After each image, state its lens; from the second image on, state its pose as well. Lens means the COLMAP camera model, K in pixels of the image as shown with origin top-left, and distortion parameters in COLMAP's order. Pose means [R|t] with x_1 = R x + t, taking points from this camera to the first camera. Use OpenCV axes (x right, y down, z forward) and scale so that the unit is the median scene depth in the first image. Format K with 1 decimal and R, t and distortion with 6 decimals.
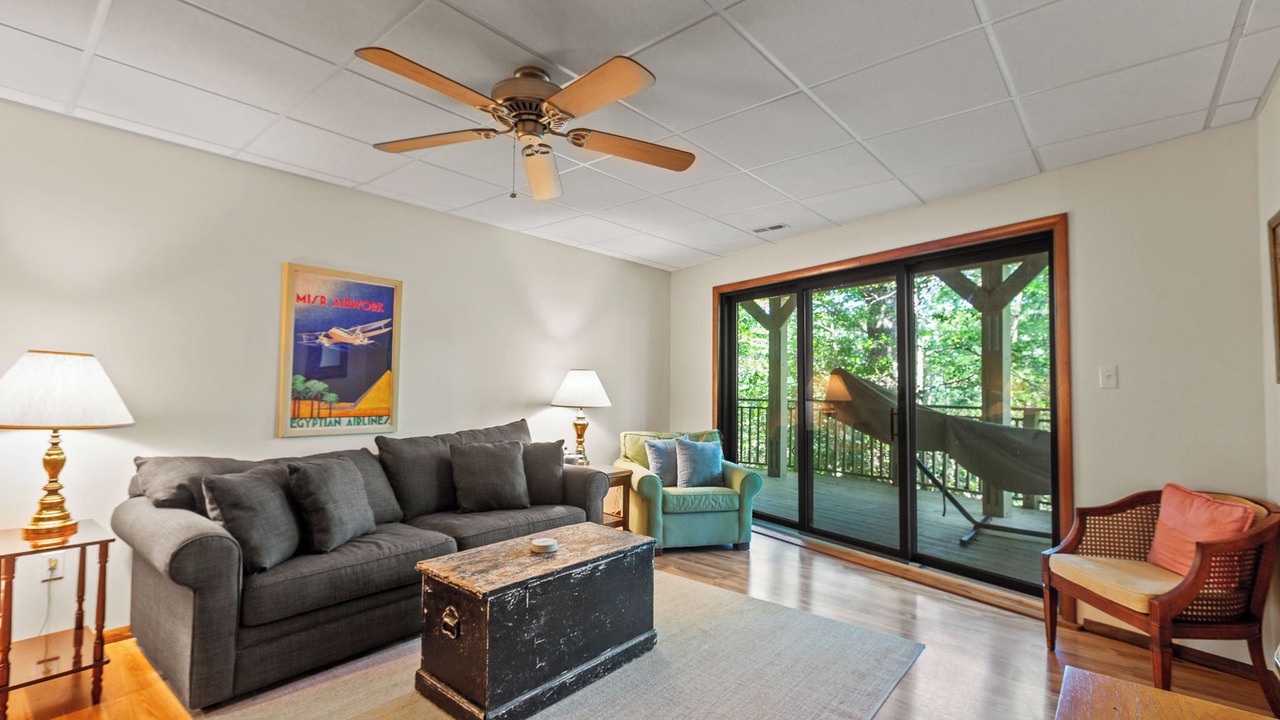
lens RADIAL K [[569.0, 0, 640.7], [0, 569.0, 357.5], [0, 0, 1]] dist [-0.000658, 0.000249]
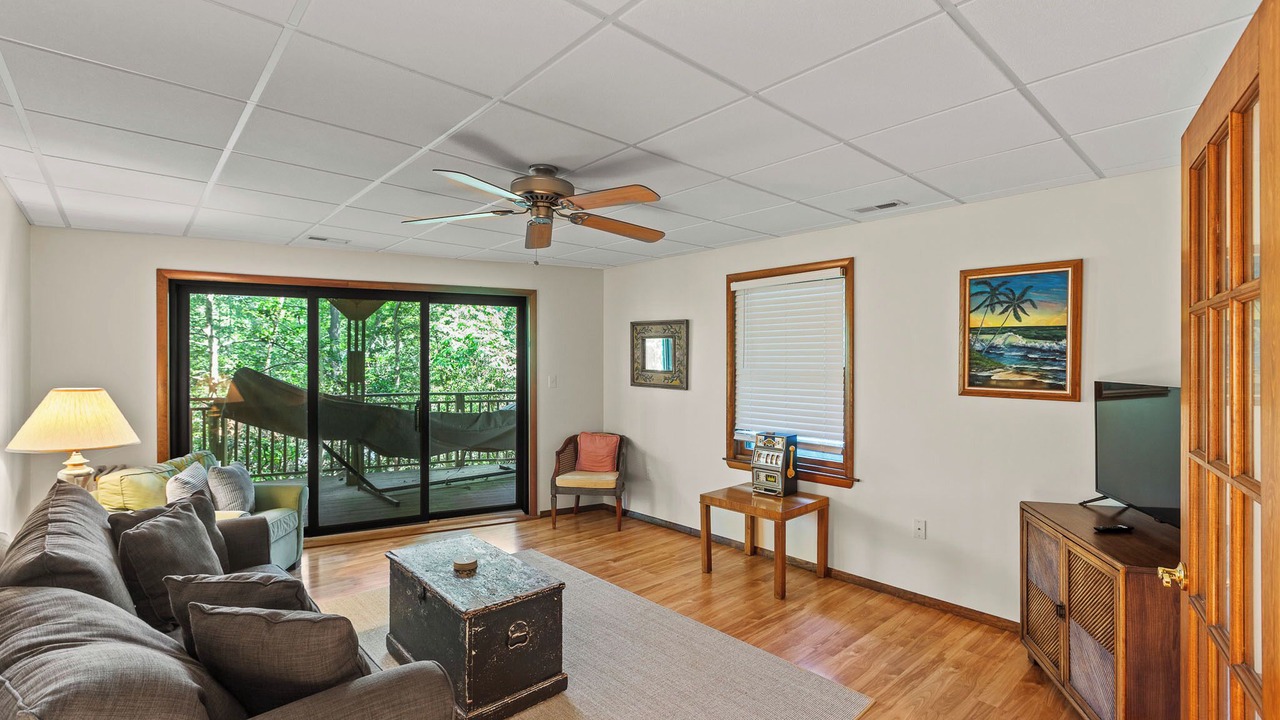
lens RADIAL K [[569.0, 0, 640.3], [0, 569.0, 360.6], [0, 0, 1]] dist [-0.000658, 0.000249]
pose [[0.131414, -0.010455, 0.991272, -0.778960], [-0.045835, 0.998811, 0.016611, -0.060616], [-0.990267, -0.047618, 0.130779, 0.348682]]
